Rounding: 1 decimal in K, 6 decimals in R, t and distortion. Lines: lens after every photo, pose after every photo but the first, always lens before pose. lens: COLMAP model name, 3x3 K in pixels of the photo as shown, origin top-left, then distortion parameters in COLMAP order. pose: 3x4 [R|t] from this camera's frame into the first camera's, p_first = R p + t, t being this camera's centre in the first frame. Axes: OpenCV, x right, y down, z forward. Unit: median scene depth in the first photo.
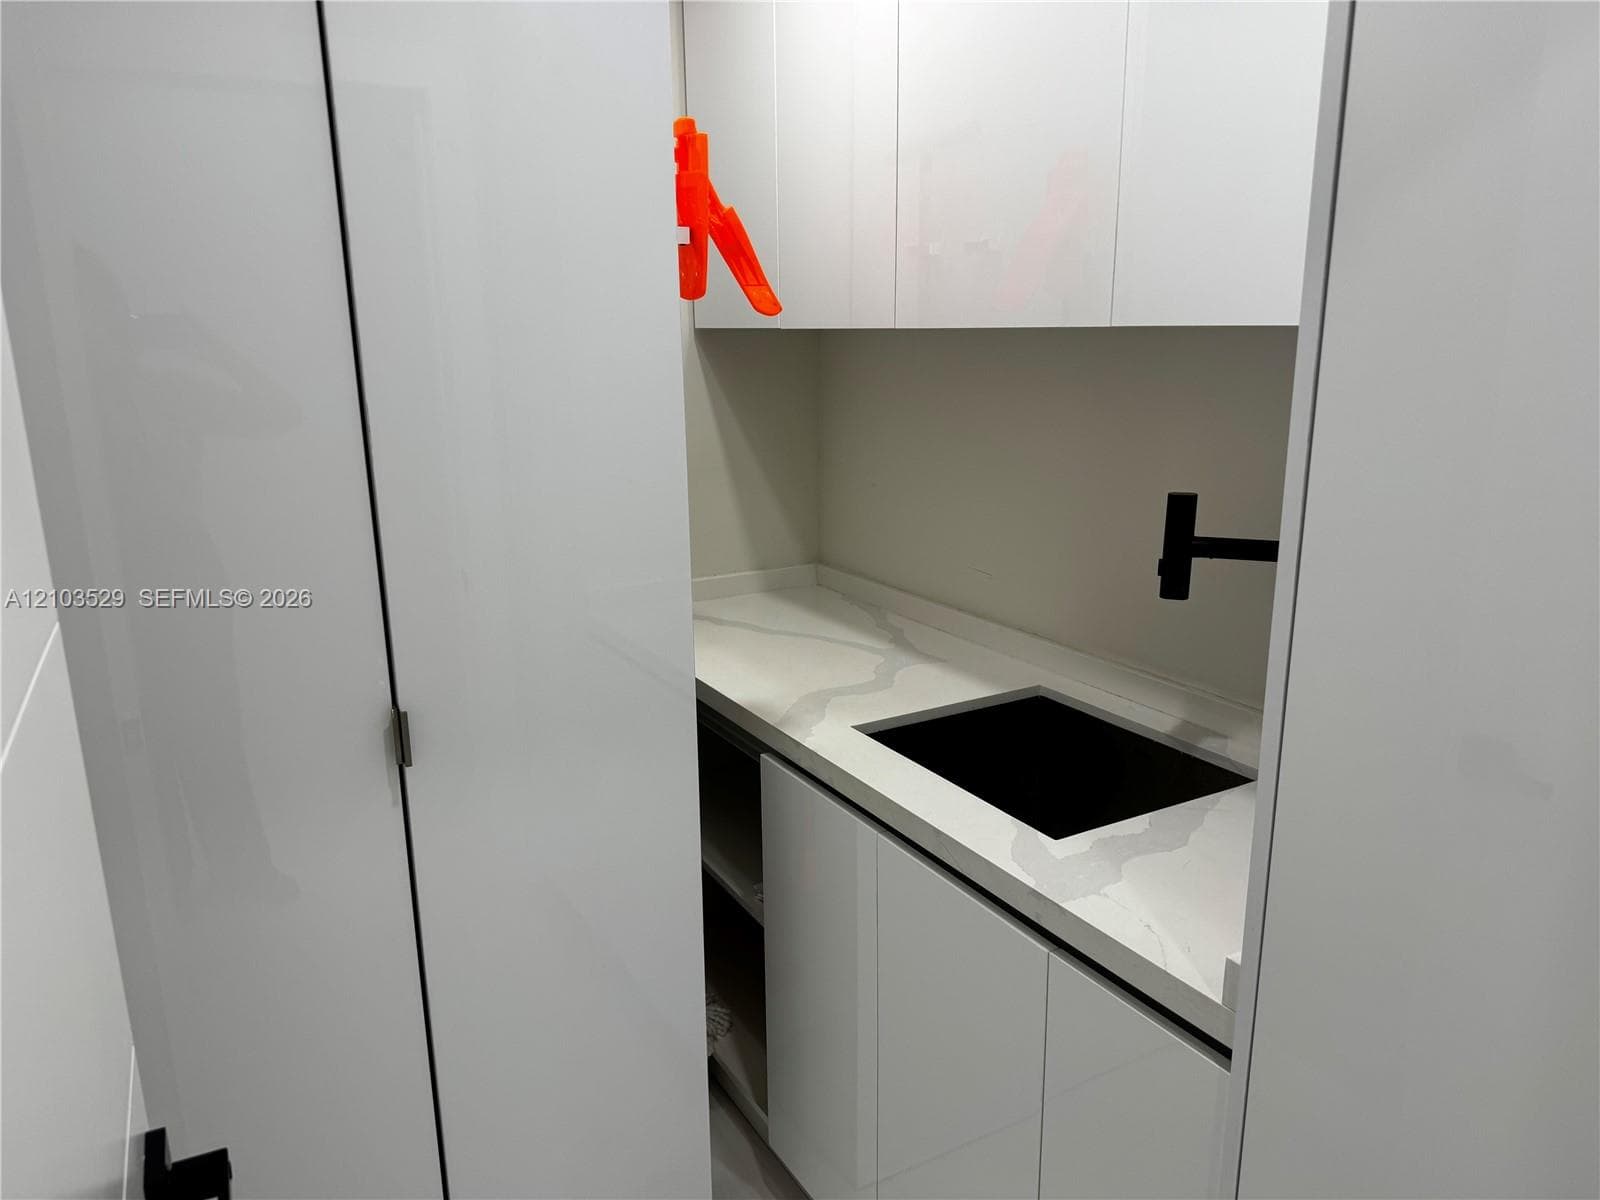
lens RADIAL K [[1133.5, 0, 801.7], [0, 1133.5, 602.5], [0, 0, 1]] dist [0.032031, -0.044904]
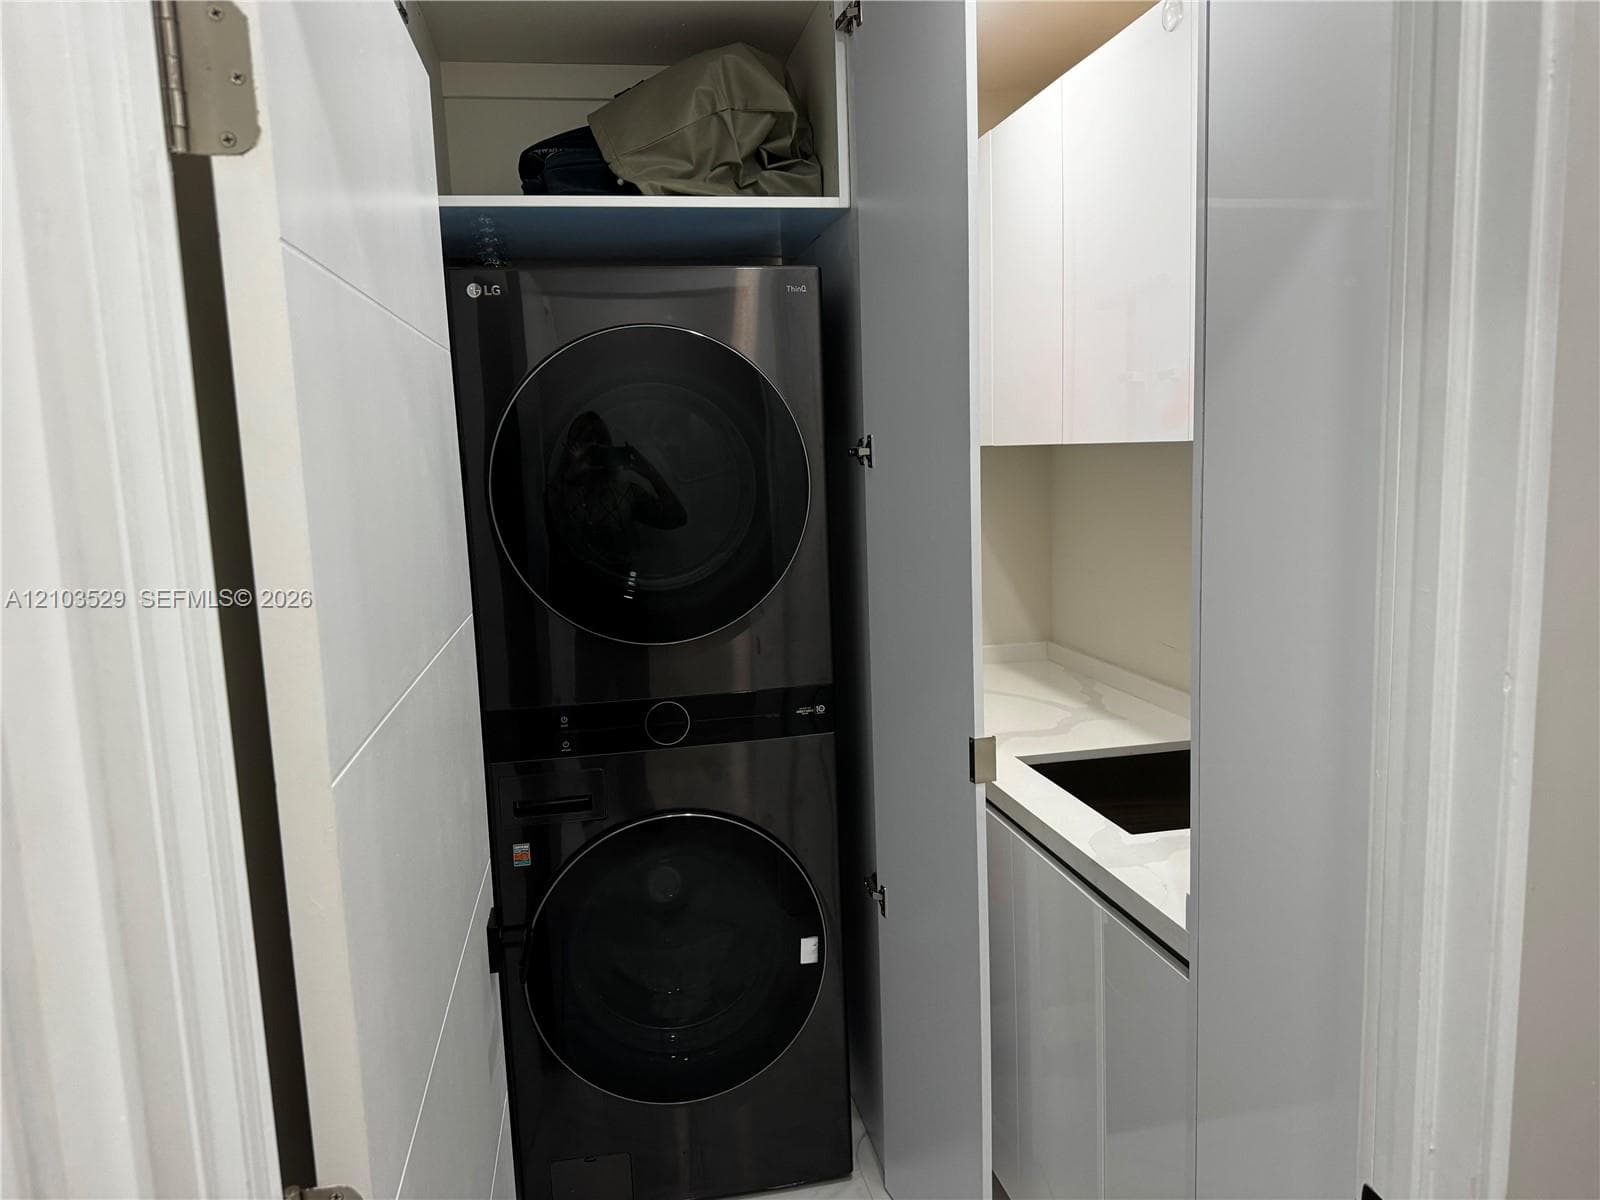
lens RADIAL K [[1133.5, 0, 799.1], [0, 1133.5, 602.7], [0, 0, 1]] dist [0.032031, -0.044904]
pose [[0.954010, 0.016454, -0.299323, 0.167627], [-0.043670, 0.995469, -0.084467, 0.050248], [0.296577, 0.093654, 0.950406, -0.243461]]
